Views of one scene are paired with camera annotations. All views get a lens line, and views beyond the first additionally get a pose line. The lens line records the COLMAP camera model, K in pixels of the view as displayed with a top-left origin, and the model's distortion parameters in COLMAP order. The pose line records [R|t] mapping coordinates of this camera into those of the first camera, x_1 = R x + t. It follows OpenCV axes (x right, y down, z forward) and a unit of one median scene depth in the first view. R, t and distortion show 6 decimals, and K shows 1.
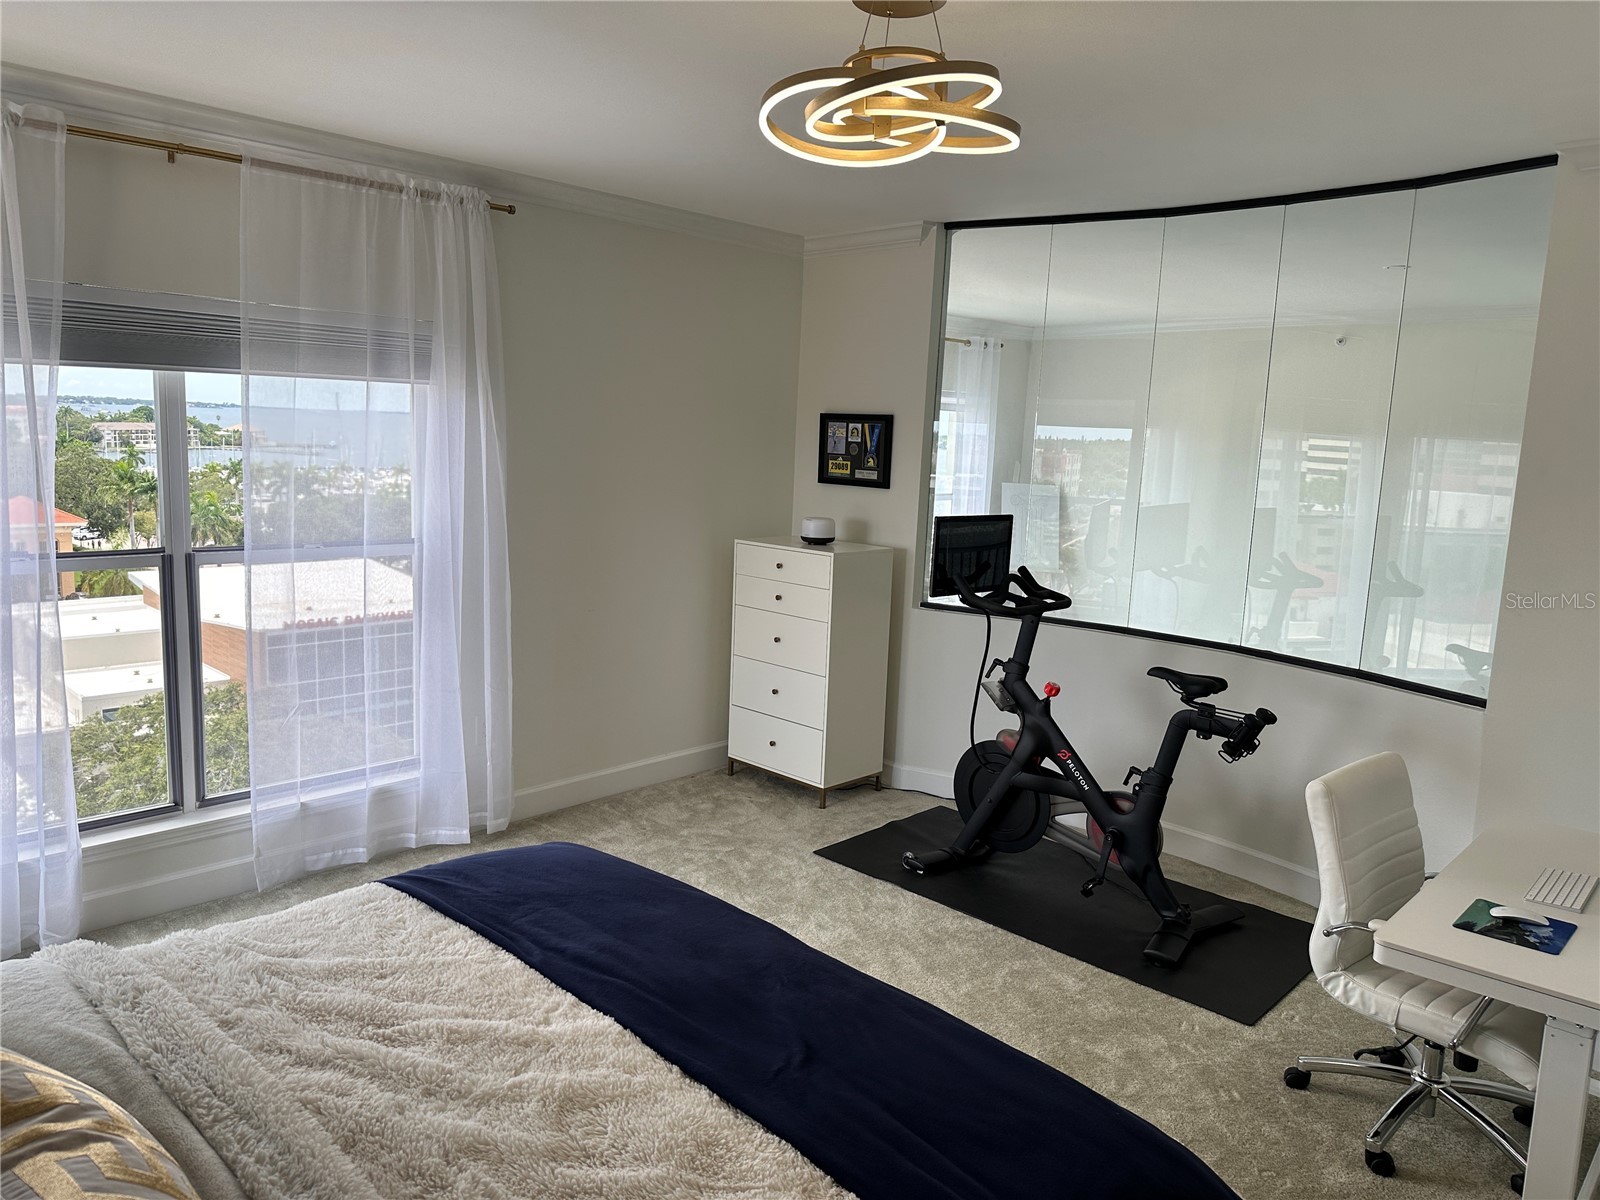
lens RADIAL K [[1127.2, 0, 791.0], [0, 1127.2, 599.7], [0, 0, 1]] dist [0.043974, -0.054100]
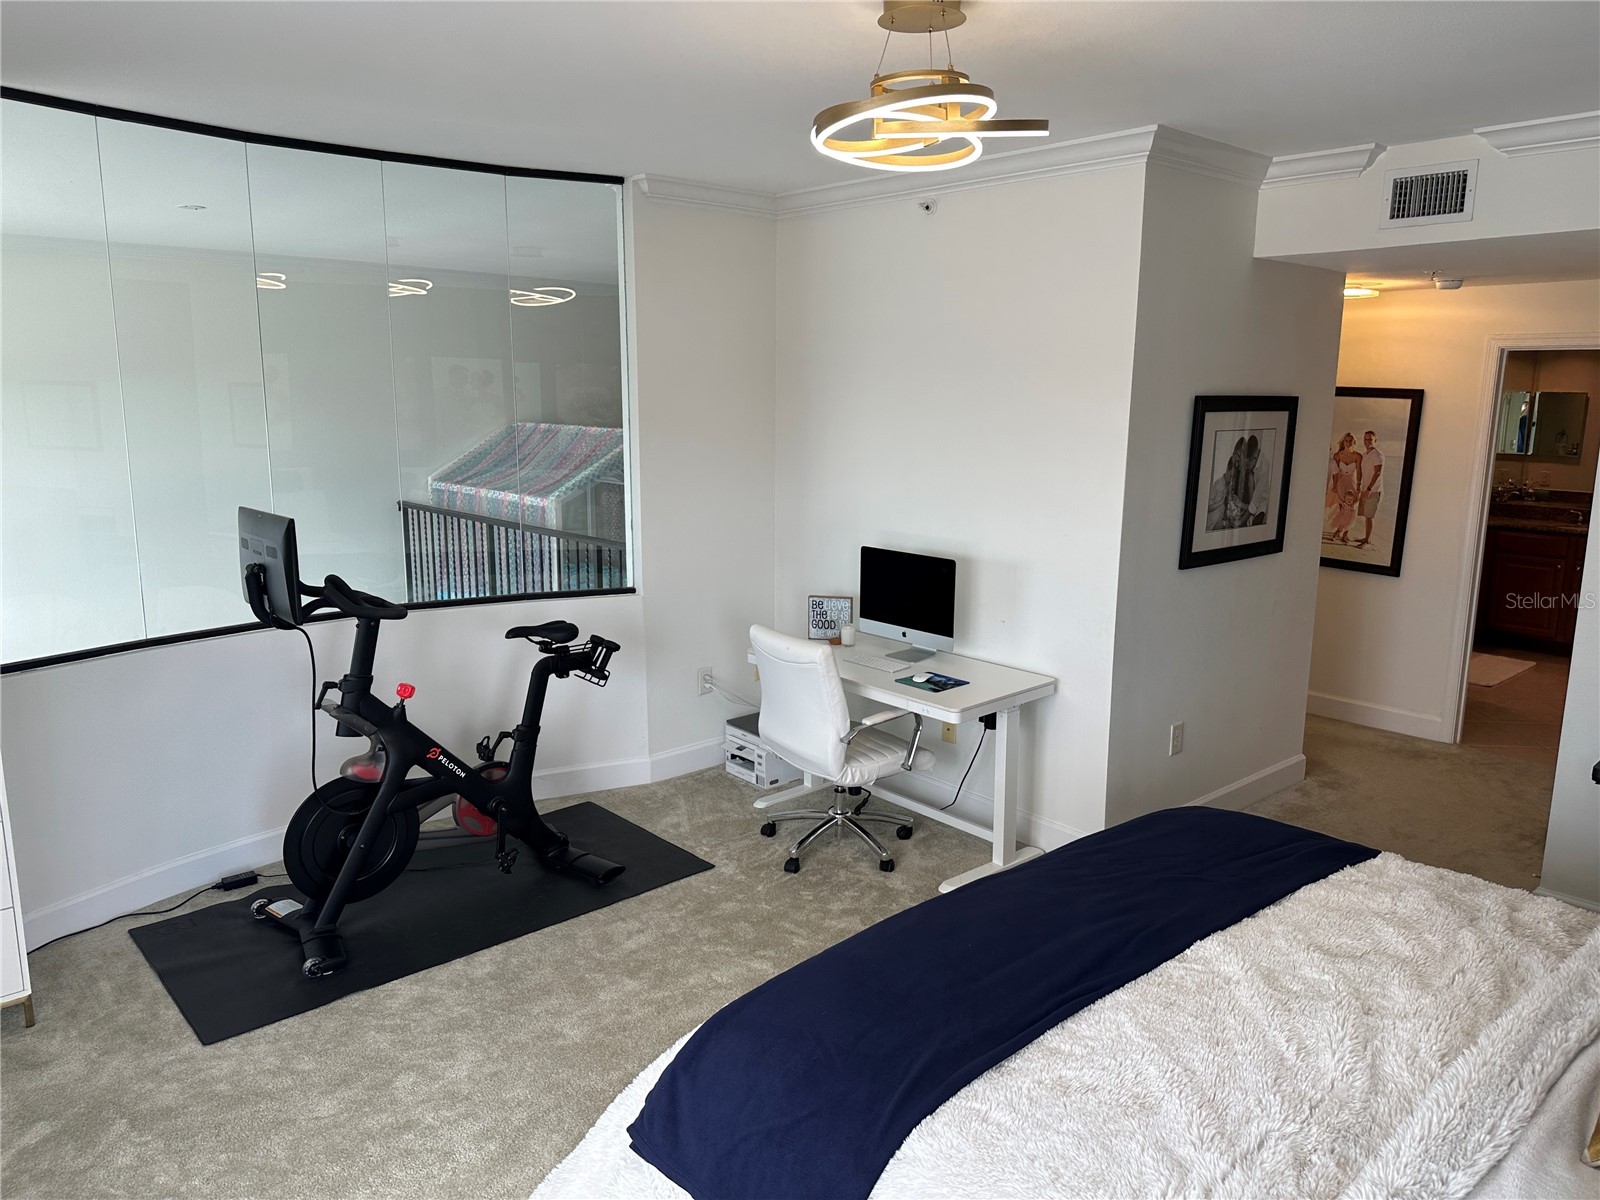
lens RADIAL K [[1127.2, 0, 793.3], [0, 1127.2, 590.4], [0, 0, 1]] dist [0.043974, -0.054100]
pose [[0.081828, -0.214455, 0.973300, -0.646384], [0.150385, 0.968051, 0.200655, -0.140962], [-0.985235, 0.129950, 0.111464, 0.641731]]
